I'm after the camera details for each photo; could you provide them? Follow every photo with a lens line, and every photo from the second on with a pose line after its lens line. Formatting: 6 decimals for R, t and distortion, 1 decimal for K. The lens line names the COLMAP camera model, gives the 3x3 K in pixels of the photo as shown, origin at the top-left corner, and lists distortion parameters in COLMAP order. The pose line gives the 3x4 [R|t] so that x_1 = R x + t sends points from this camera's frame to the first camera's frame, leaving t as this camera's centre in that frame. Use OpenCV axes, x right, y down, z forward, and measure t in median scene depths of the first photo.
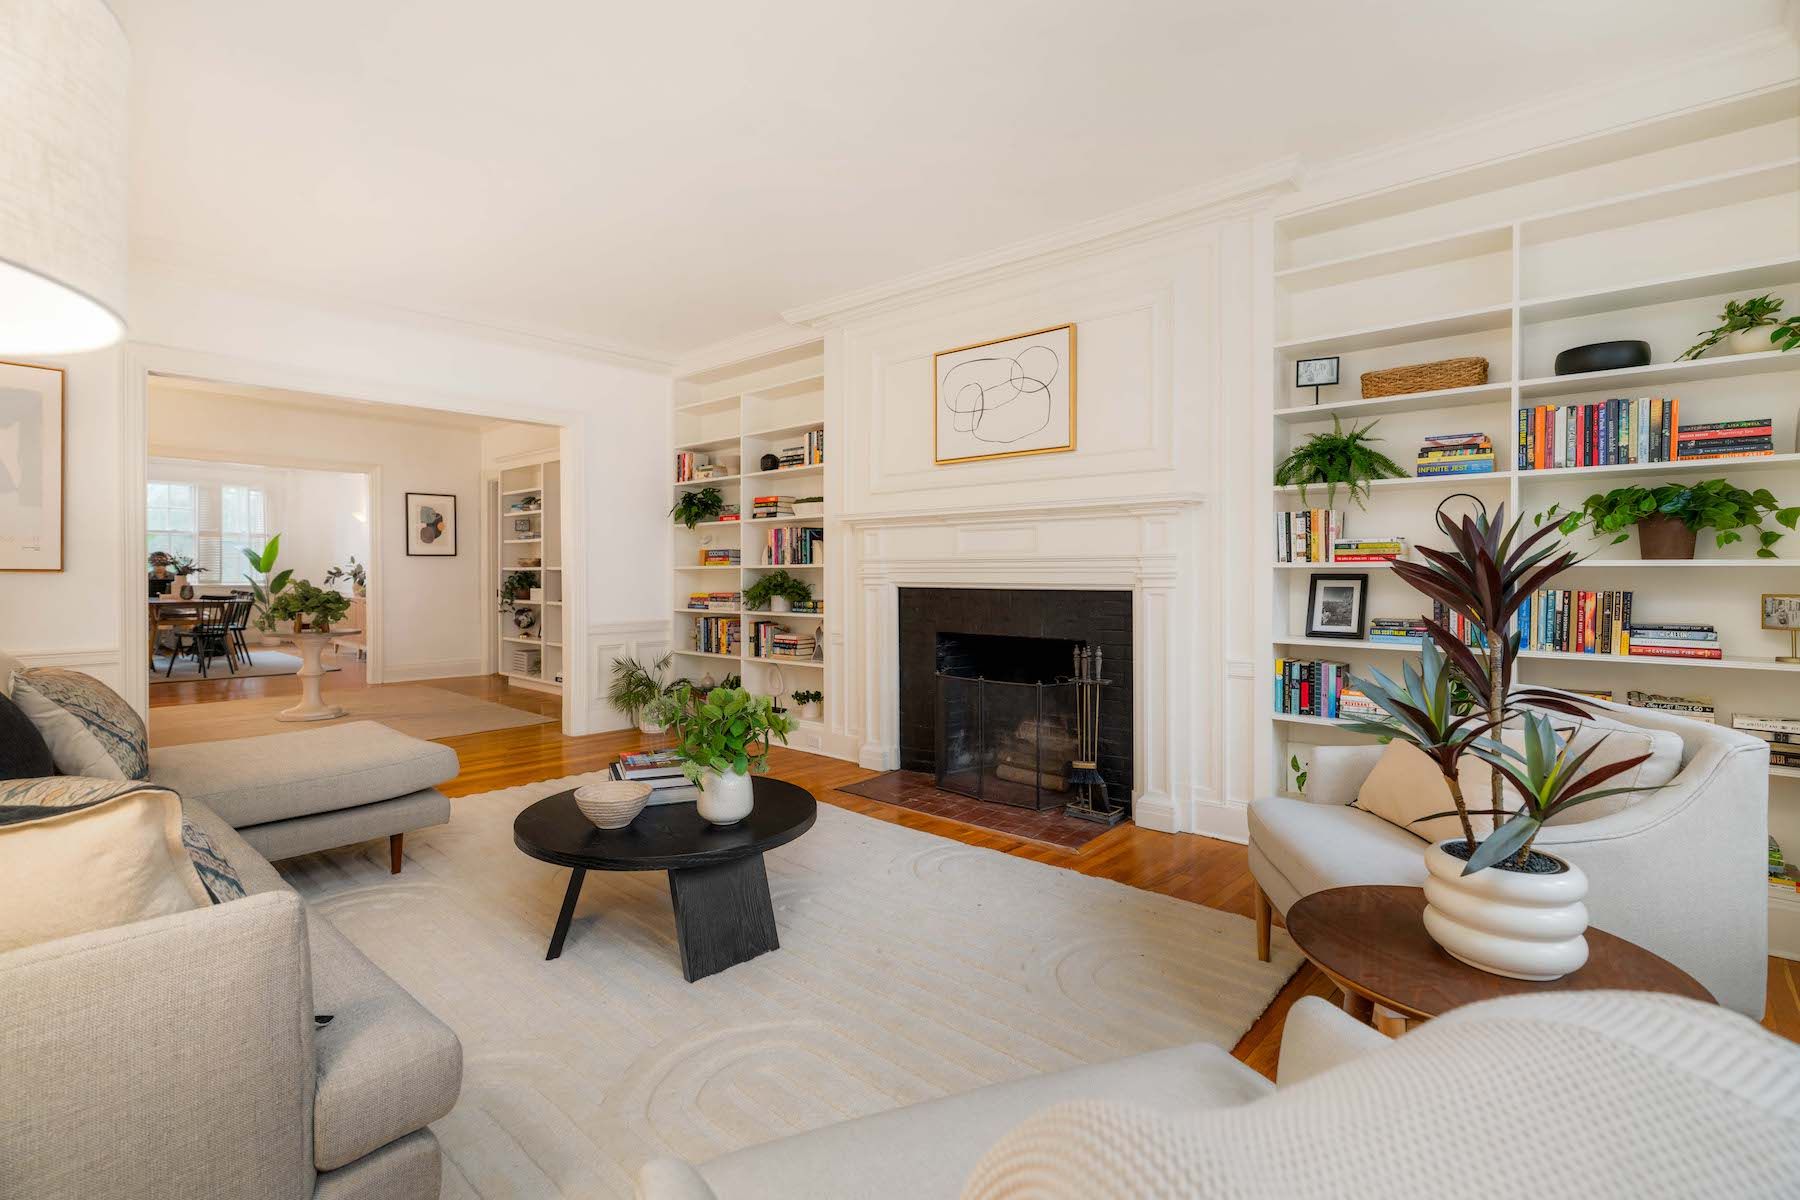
lens RADIAL K [[815.7, 0, 913.9], [0, 815.7, 588.2], [0, 0, 1]] dist [0.000015, -0.000264]
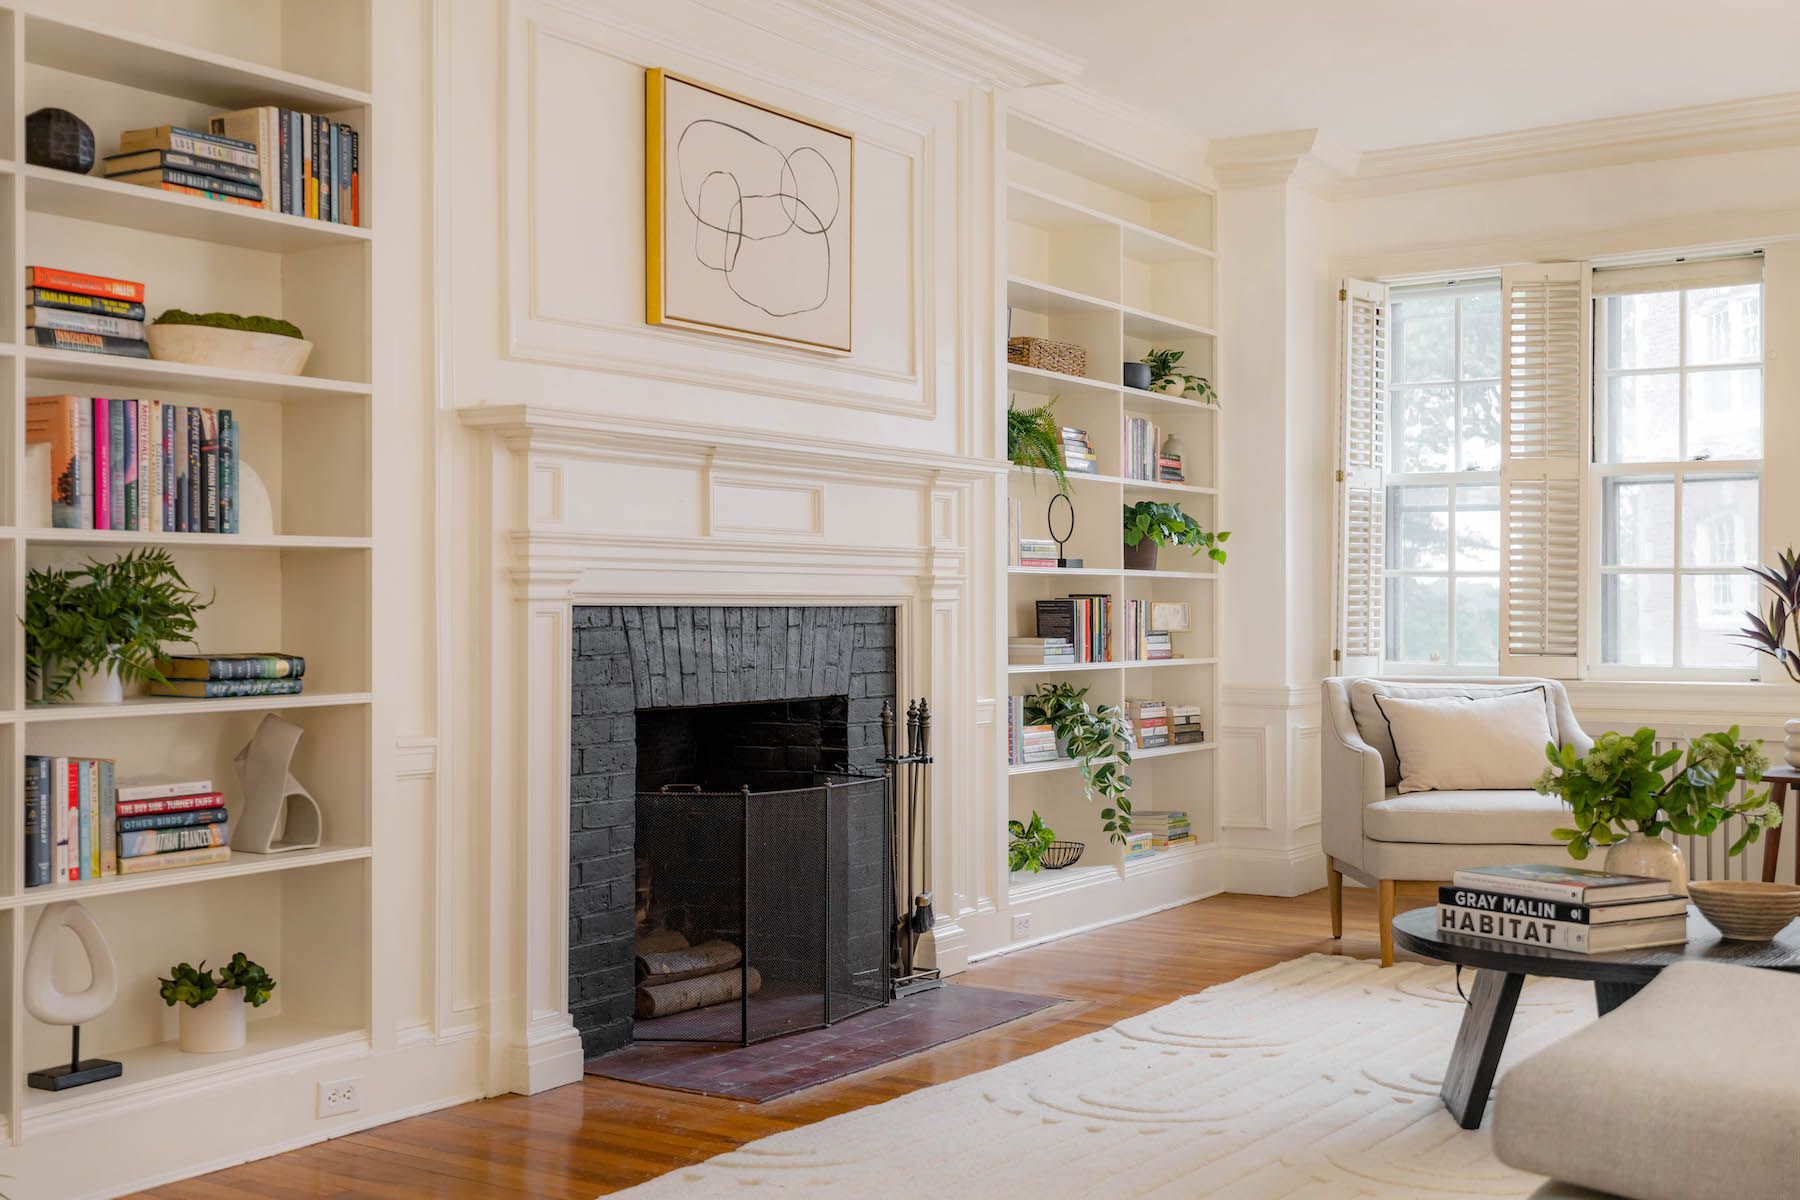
lens RADIAL K [[2197.5, 0, 889.0], [0, 2197.5, 601.8], [0, 0, 1]] dist [0.016784, 0.000000]
pose [[-0.143709, -0.001640, 0.989619, -0.935411], [0.013676, 0.999900, 0.003644, -0.004442], [-0.989526, 0.014058, -0.143672, 0.851758]]
